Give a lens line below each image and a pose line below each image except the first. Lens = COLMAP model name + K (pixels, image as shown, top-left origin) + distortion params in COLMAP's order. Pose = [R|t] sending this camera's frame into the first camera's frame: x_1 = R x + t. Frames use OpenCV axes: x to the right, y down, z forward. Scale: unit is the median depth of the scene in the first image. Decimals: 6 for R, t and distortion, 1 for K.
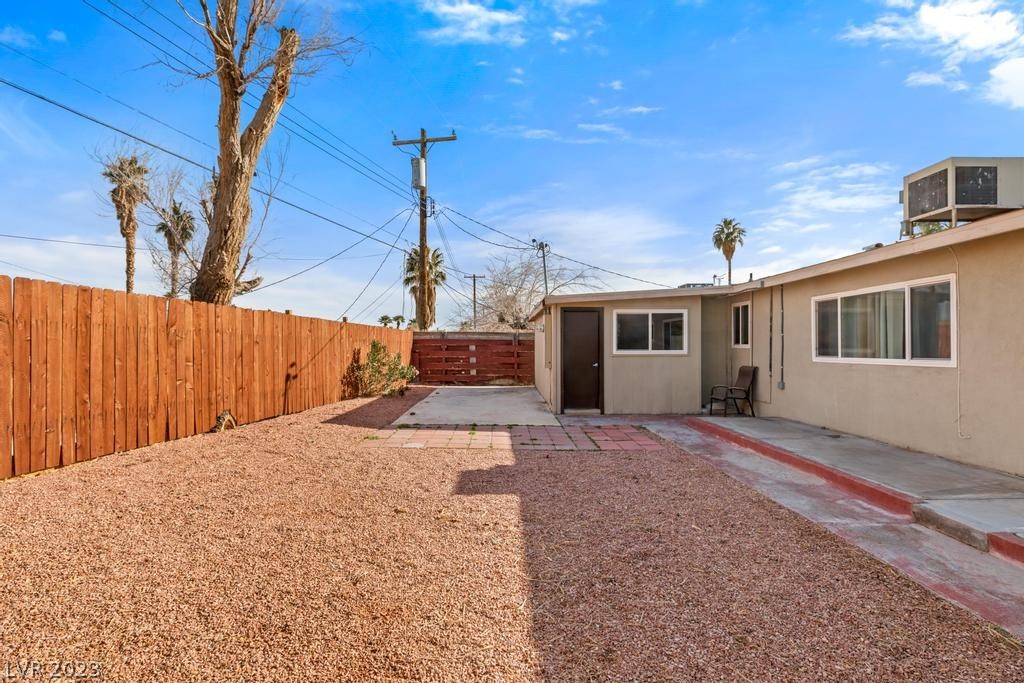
lens RADIAL K [[469.7, 0, 517.5], [0, 469.7, 345.2], [0, 0, 1]] dist [0.001352, 0.000159]
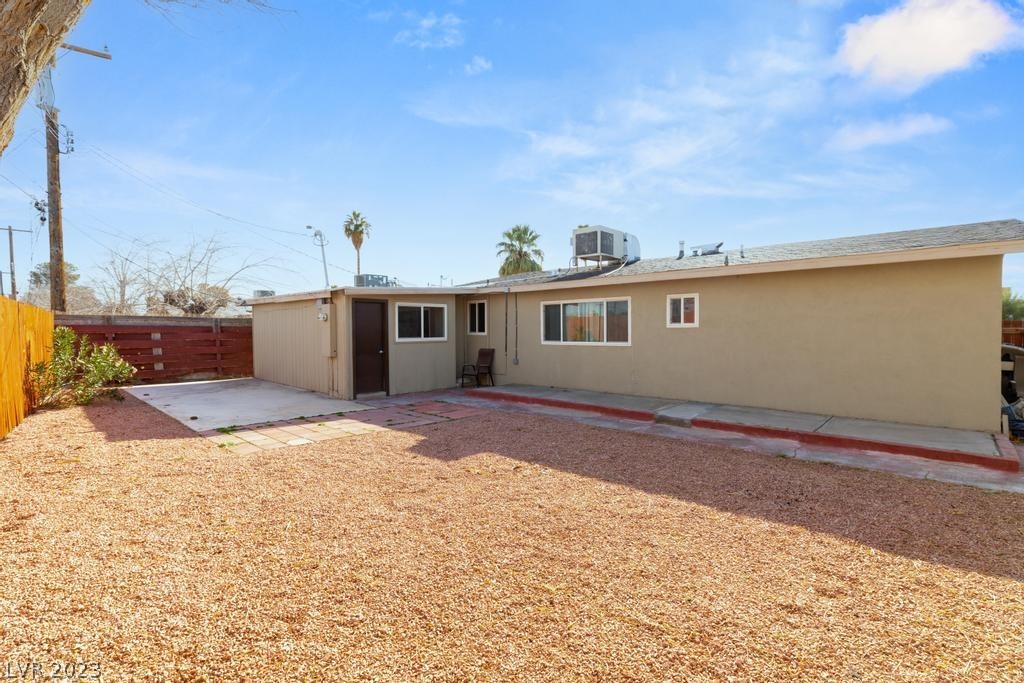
lens RADIAL K [[464.6, 0, 511.7], [0, 464.6, 338.3], [0, 0, 1]] dist [0.003159, 0.000959]
pose [[0.698480, -0.014811, 0.715477, -0.401221], [-0.000304, 0.999780, 0.020993, -0.012780], [-0.715630, -0.014881, 0.698321, 0.018963]]
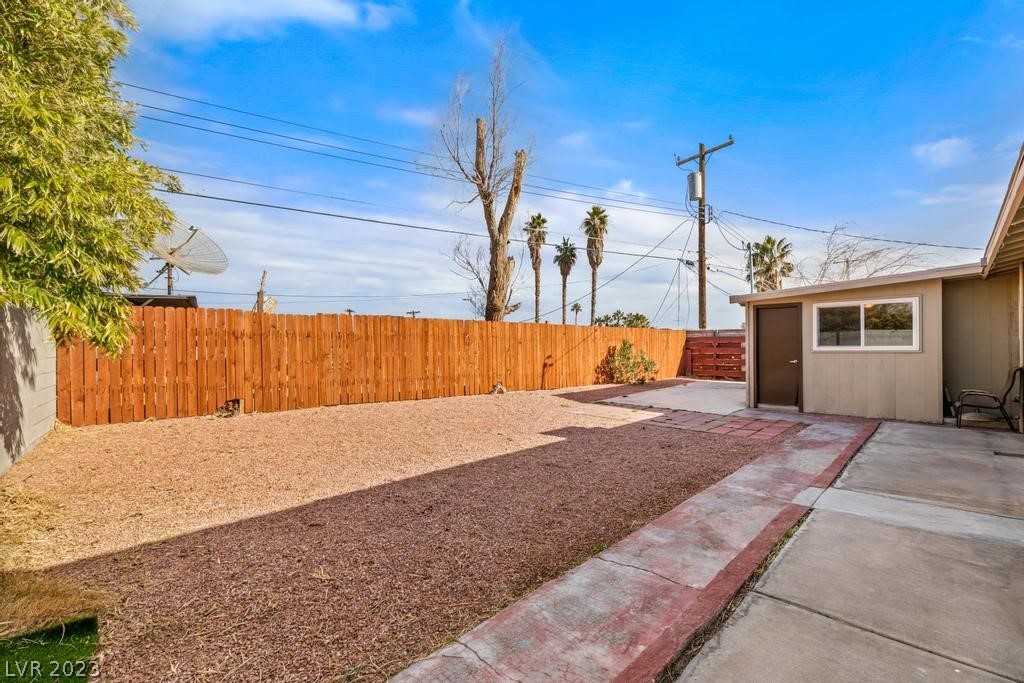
lens RADIAL K [[455.8, 0, 510.0], [0, 455.8, 342.3], [0, 0, 1]] dist [0.002379, 0.000912]
pose [[0.689960, -0.011604, -0.723754, 0.449587], [0.010416, 0.999927, -0.006102, 0.001851], [0.723773, -0.003328, 0.690031, -0.088267]]
